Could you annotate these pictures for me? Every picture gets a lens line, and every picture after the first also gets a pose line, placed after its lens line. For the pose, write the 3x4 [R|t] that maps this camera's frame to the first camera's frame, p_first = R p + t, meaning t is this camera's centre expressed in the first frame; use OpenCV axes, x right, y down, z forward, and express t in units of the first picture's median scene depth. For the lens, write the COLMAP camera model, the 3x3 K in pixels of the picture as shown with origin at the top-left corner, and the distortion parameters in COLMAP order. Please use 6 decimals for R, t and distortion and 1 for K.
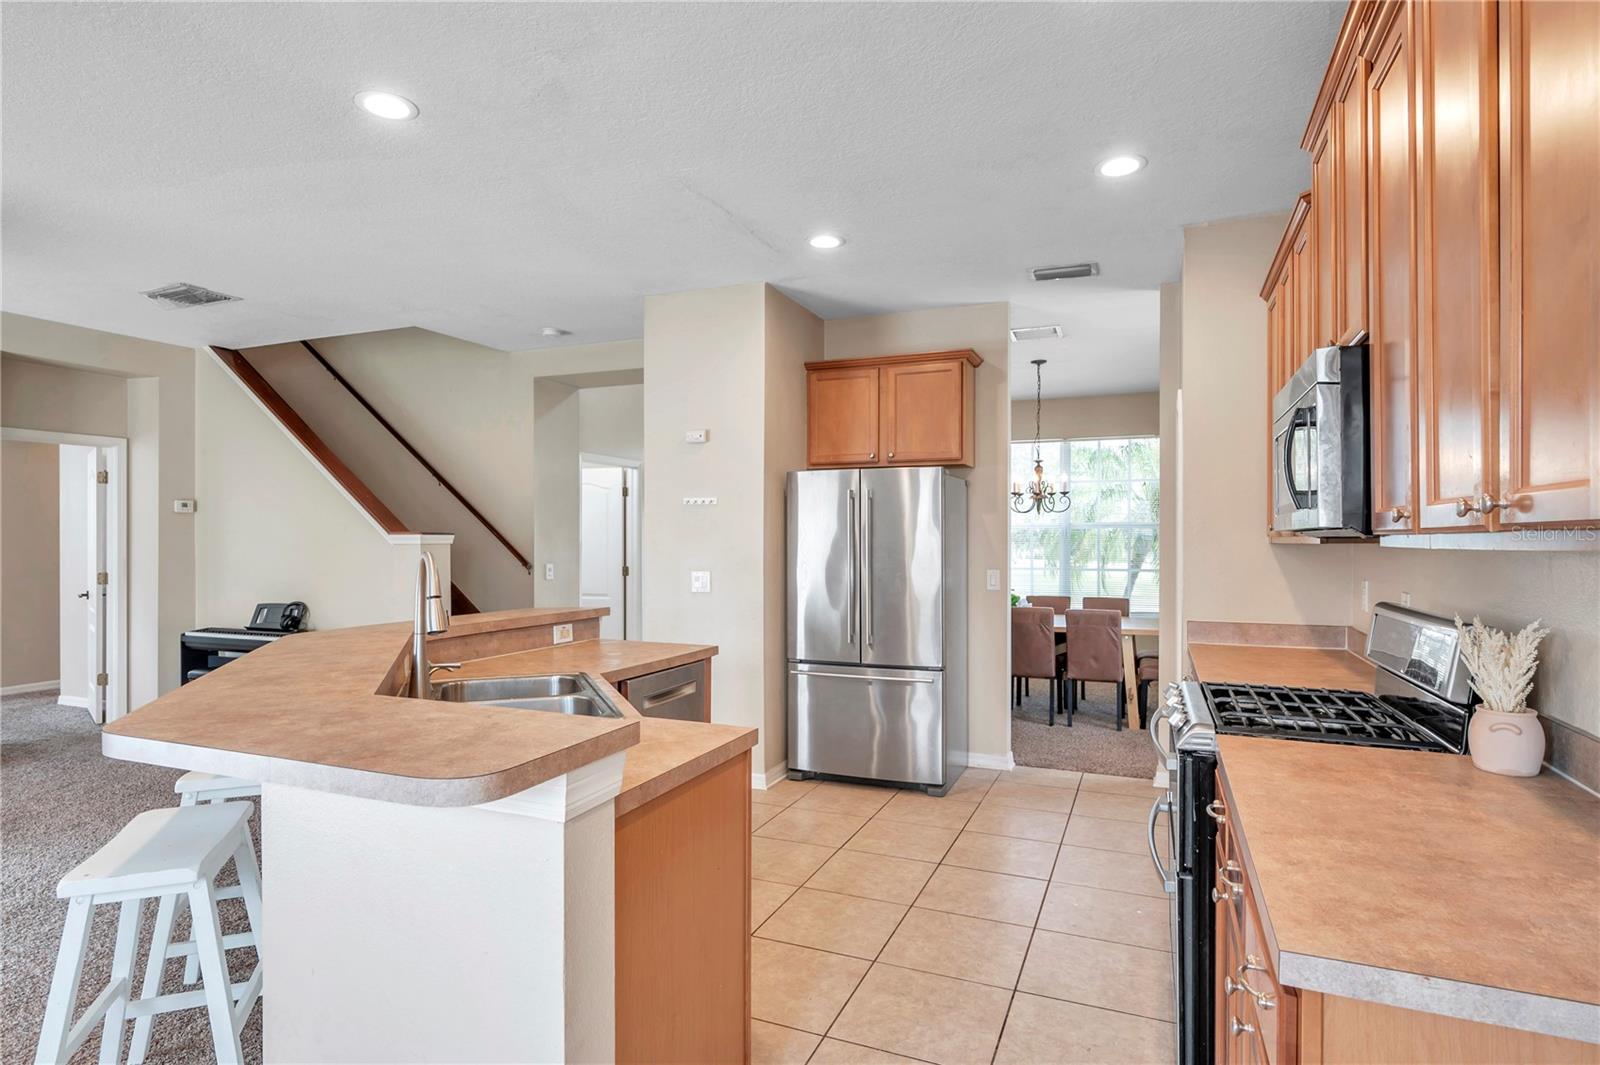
lens RADIAL K [[842.4, 0, 802.0], [0, 842.4, 541.7], [0, 0, 1]] dist [0.000941, 0.000096]
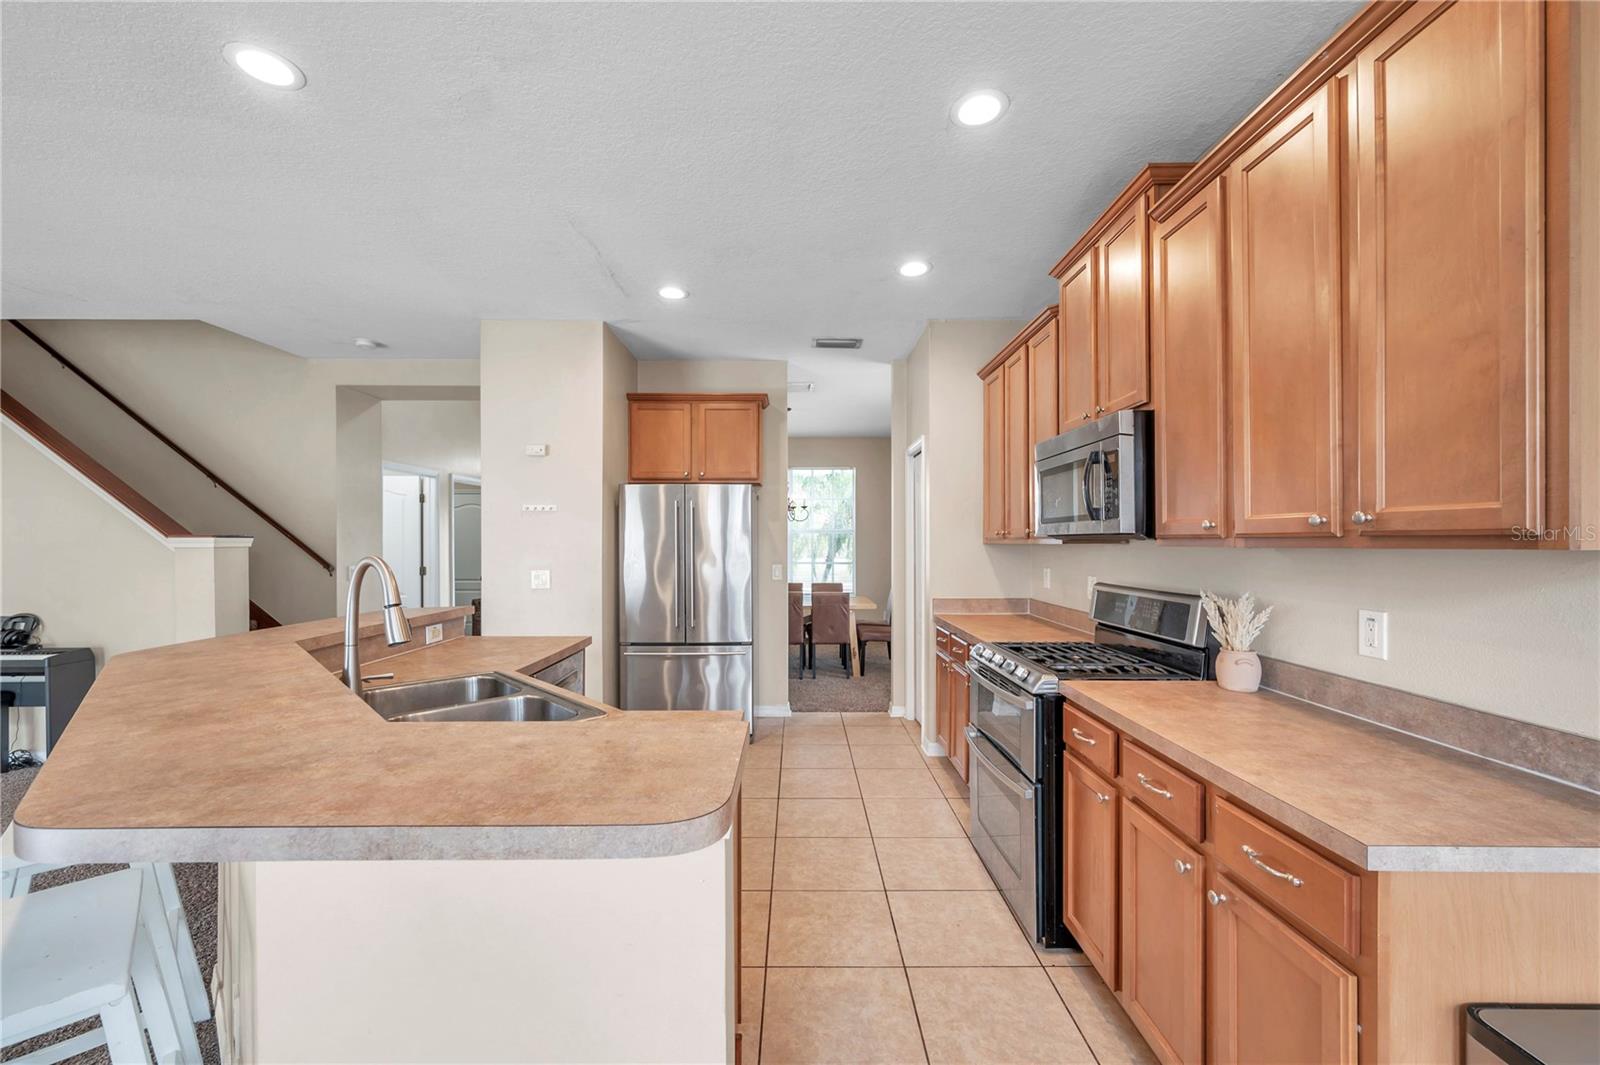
lens RADIAL K [[636.1, 0, 802.6], [0, 636.1, 542.5], [0, 0, 1]] dist [0.001657, 0.000129]
pose [[0.920937, -0.002805, 0.389701, -0.124780], [0.003095, 0.999995, -0.000116, -0.000873], [-0.389698, 0.001313, 0.920942, 0.077025]]
